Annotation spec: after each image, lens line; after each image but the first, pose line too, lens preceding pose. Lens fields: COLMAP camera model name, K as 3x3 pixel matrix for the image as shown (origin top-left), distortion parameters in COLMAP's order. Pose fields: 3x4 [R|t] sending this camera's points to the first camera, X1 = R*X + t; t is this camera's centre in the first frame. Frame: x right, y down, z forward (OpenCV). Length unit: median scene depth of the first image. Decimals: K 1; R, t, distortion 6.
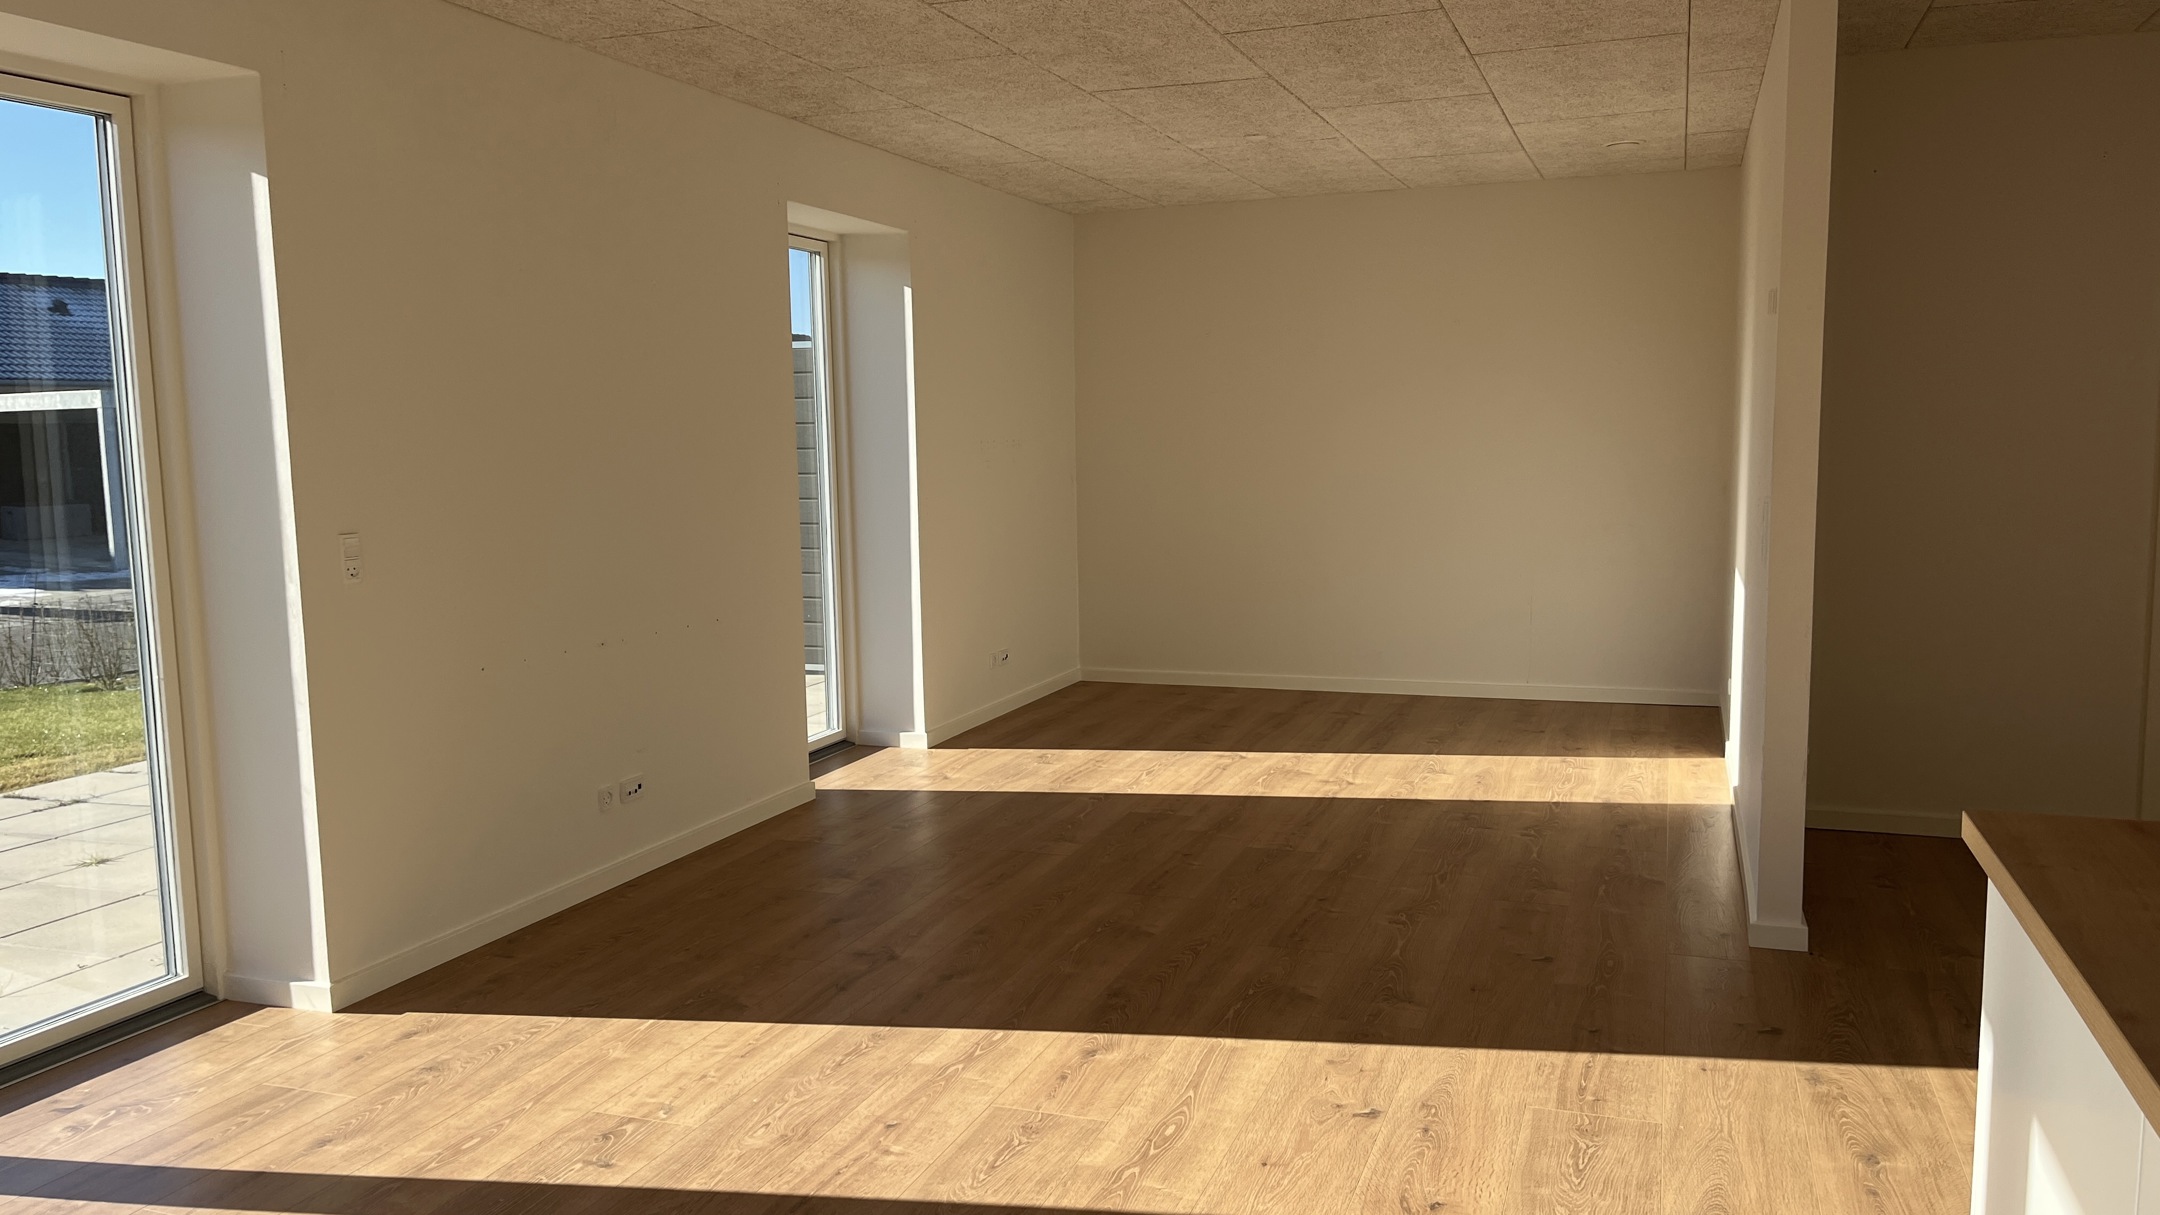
lens RADIAL K [[1625.8, 0, 1070.6], [0, 1625.8, 643.2], [0, 0, 1]] dist [0.049408, -0.047667]
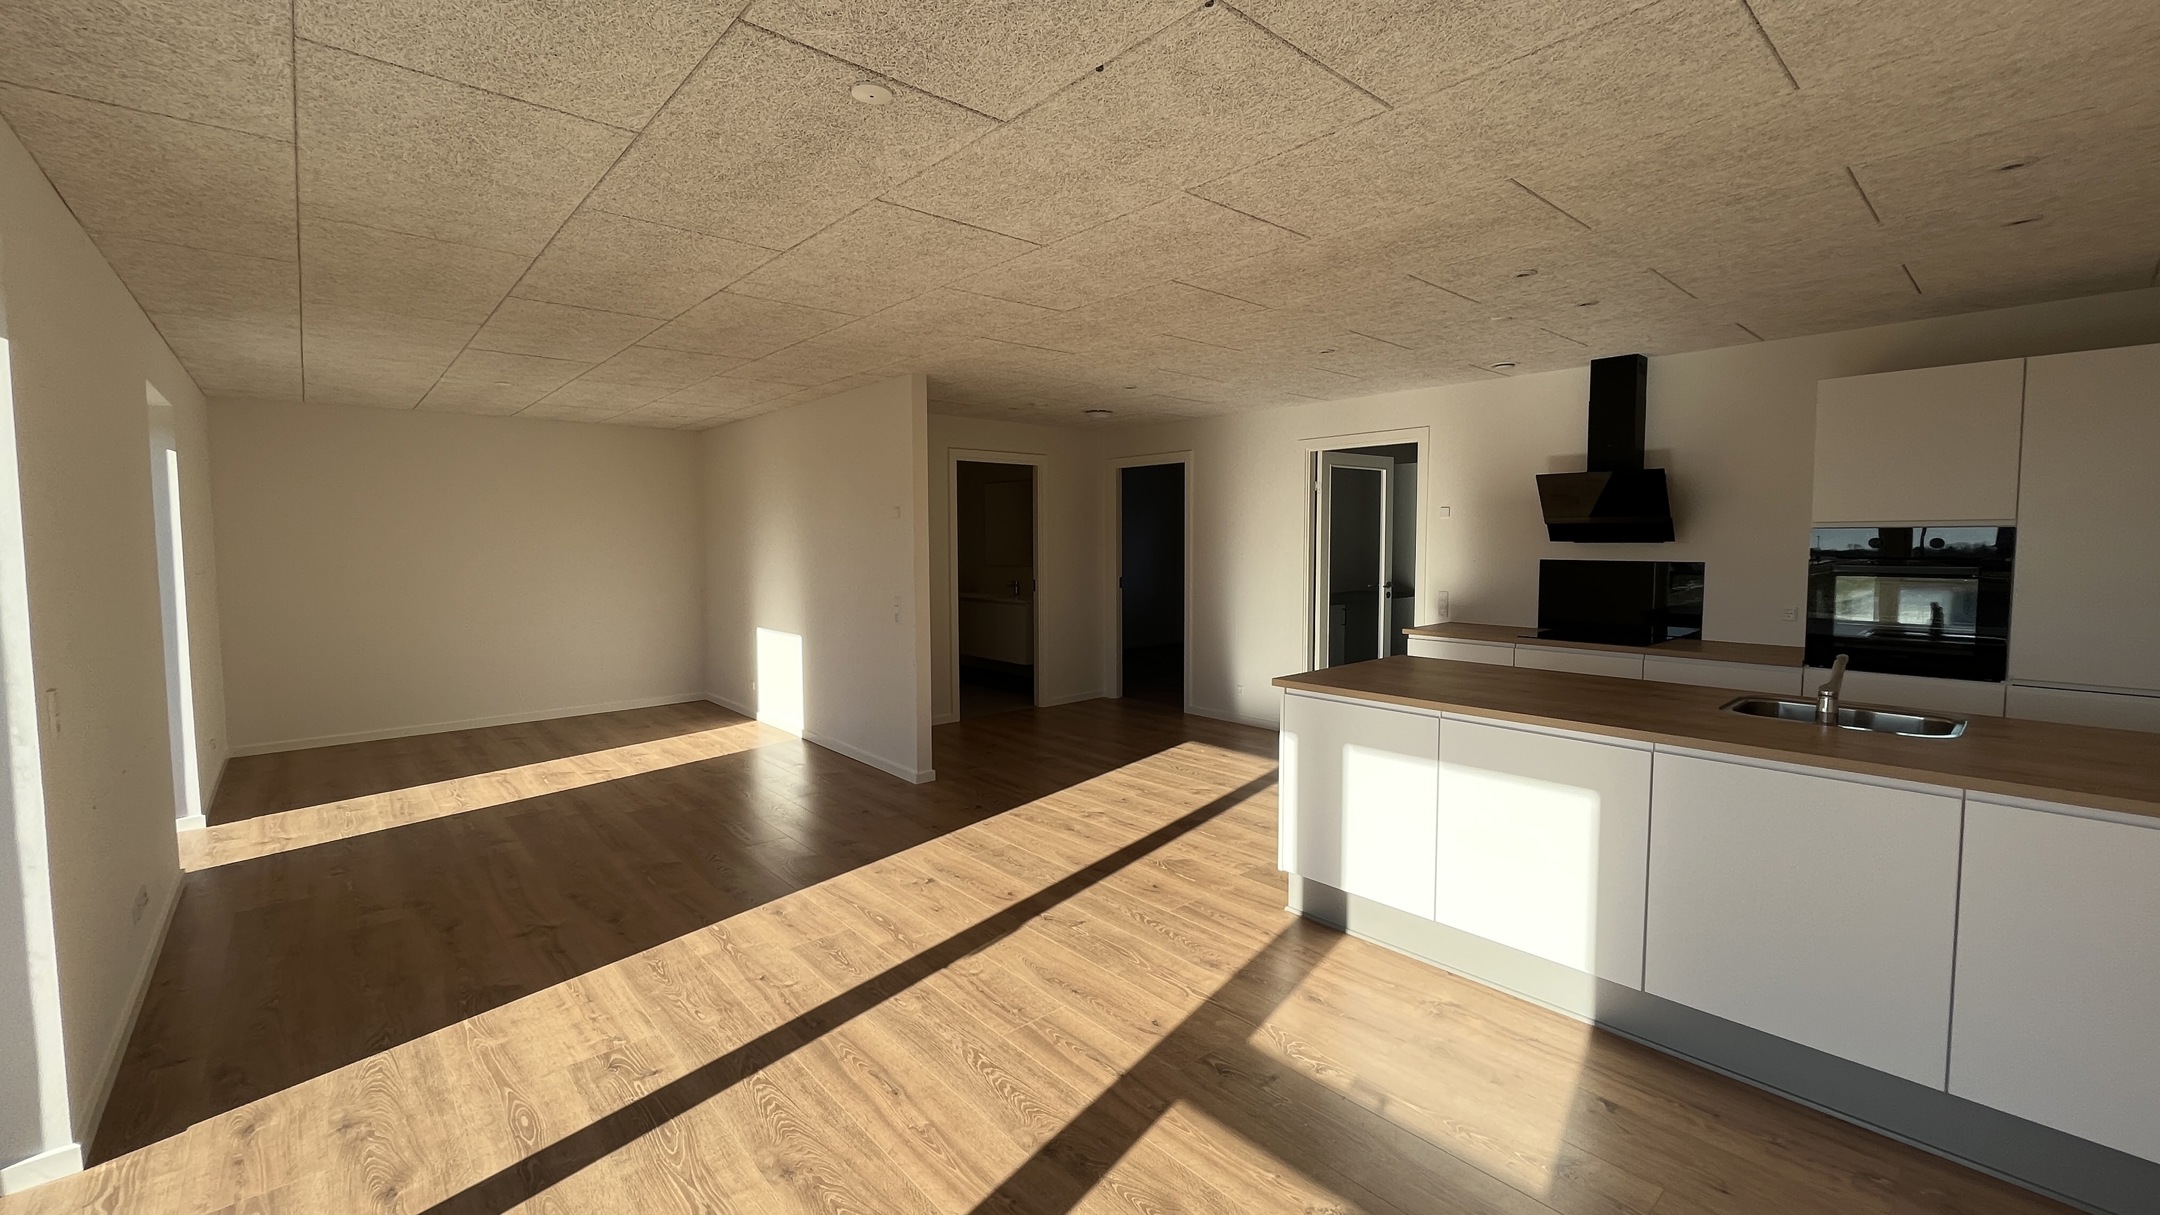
lens RADIAL K [[870.5, 0, 1082.5], [0, 870.5, 587.1], [0, 0, 1]] dist [-0.003071, -0.000392]
pose [[0.474739, -0.034097, 0.879466, -0.576834], [0.112793, 0.993367, -0.022373, -0.041923], [-0.872869, 0.109819, 0.475436, 0.177963]]
